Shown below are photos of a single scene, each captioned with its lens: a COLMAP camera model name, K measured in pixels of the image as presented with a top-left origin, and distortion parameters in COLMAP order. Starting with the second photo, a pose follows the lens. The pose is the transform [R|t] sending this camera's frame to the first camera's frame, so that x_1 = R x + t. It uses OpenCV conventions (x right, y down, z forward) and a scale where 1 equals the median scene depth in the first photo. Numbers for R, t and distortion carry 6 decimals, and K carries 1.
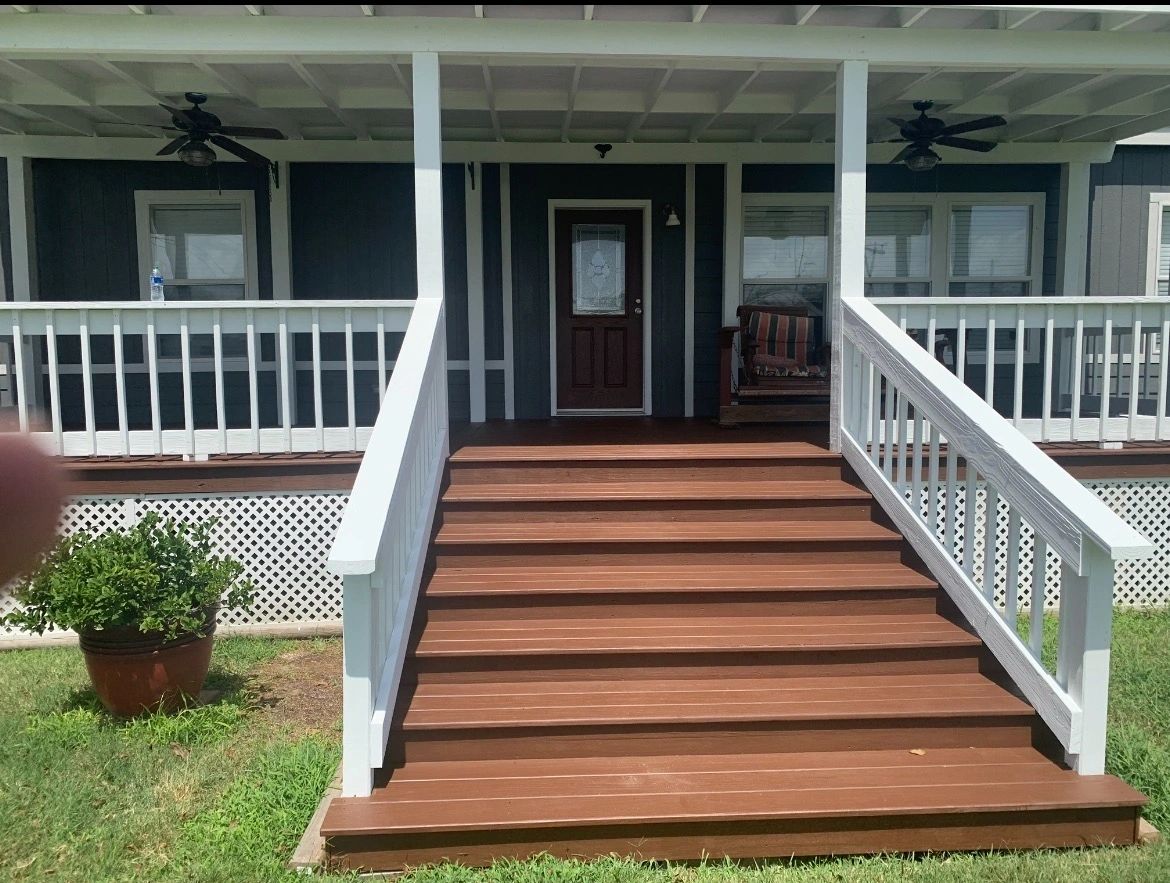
lens RADIAL K [[1056.1, 0, 542.4], [0, 1056.1, 418.8], [0, 0, 1]] dist [0.025774, -0.096901]
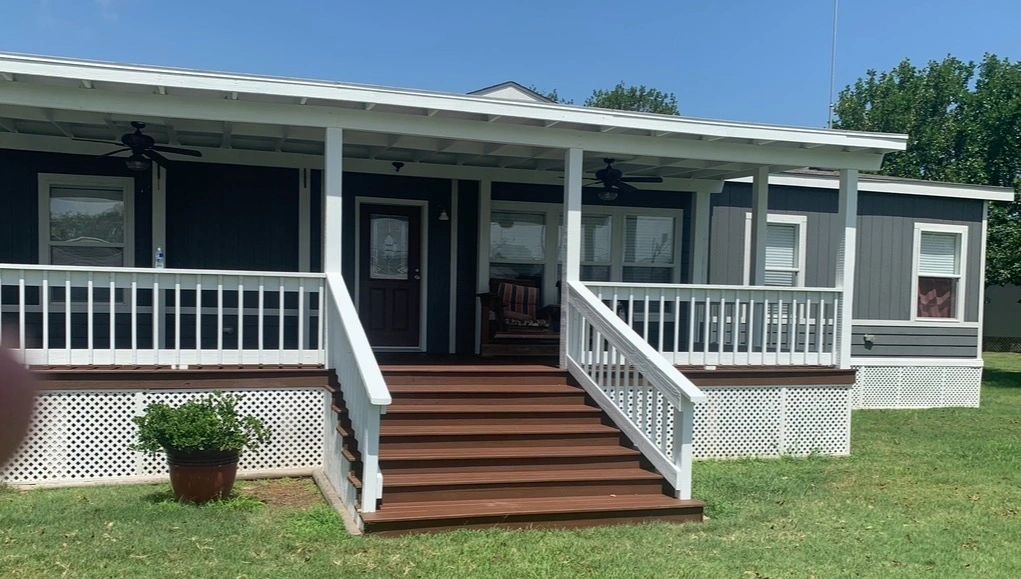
lens RADIAL K [[1054.8, 0, 510.5], [0, 1054.8, 289.5], [0, 0, 1]] dist [-0.003817, -0.004856]
pose [[0.964689, 0.032292, 0.261403, -0.263529], [-0.011852, 0.996773, -0.079397, 0.039964], [-0.263123, 0.073495, 0.961959, -0.653604]]
